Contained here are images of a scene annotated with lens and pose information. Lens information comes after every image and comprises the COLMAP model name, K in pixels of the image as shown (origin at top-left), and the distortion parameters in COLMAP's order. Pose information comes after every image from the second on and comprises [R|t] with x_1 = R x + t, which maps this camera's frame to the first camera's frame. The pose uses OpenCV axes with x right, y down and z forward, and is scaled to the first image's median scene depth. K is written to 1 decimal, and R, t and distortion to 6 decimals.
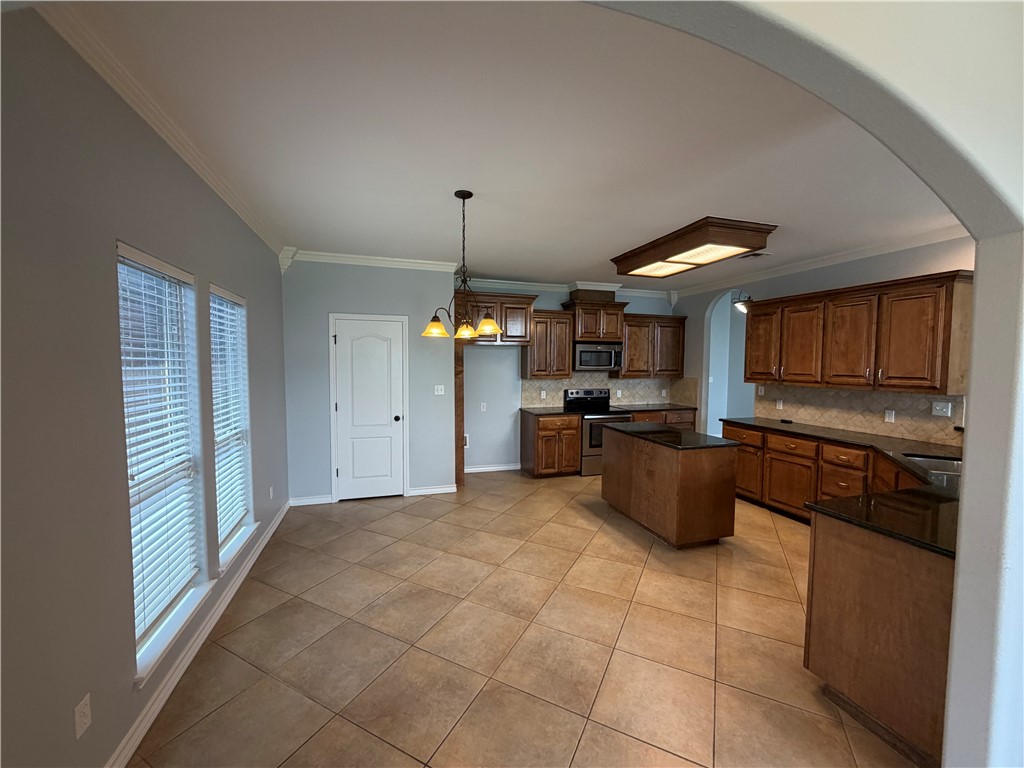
lens RADIAL K [[407.1, 0, 511.4], [0, 407.1, 384.8], [0, 0, 1]] dist [0.000837, -0.000555]
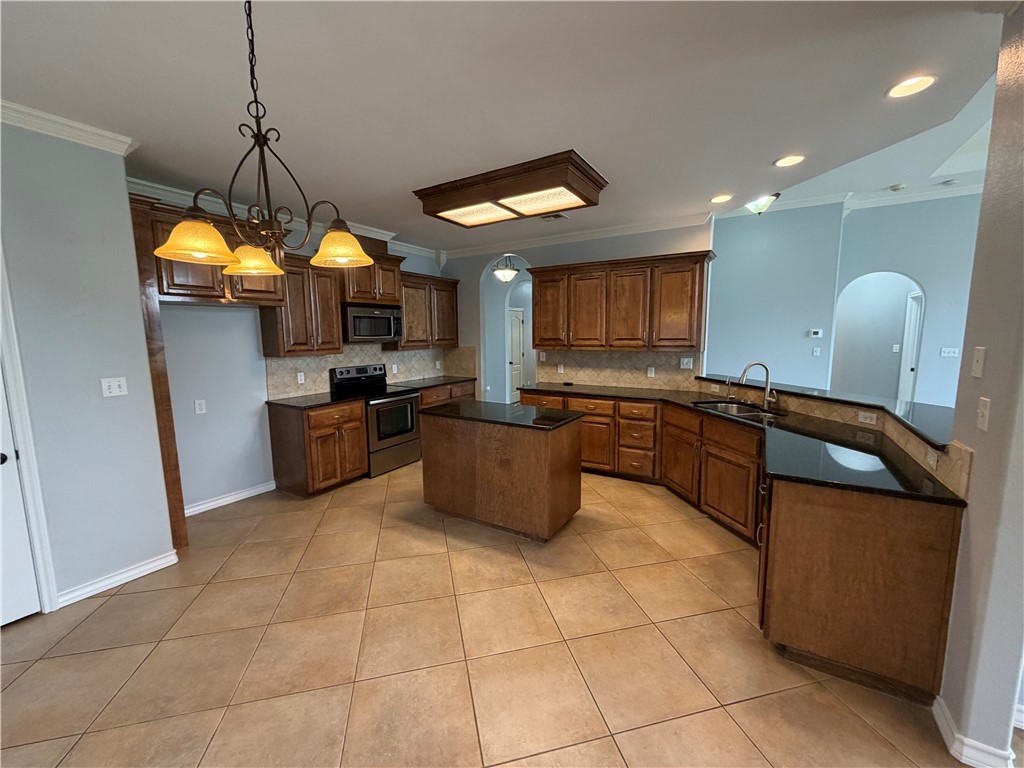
lens RADIAL K [[407.1, 0, 510.8], [0, 407.1, 384.5], [0, 0, 1]] dist [0.000837, -0.000555]
pose [[0.759863, -0.095576, 0.643019, -0.147399], [0.051732, 0.994887, 0.086743, -0.010664], [-0.648021, -0.032649, 0.760922, 0.327605]]
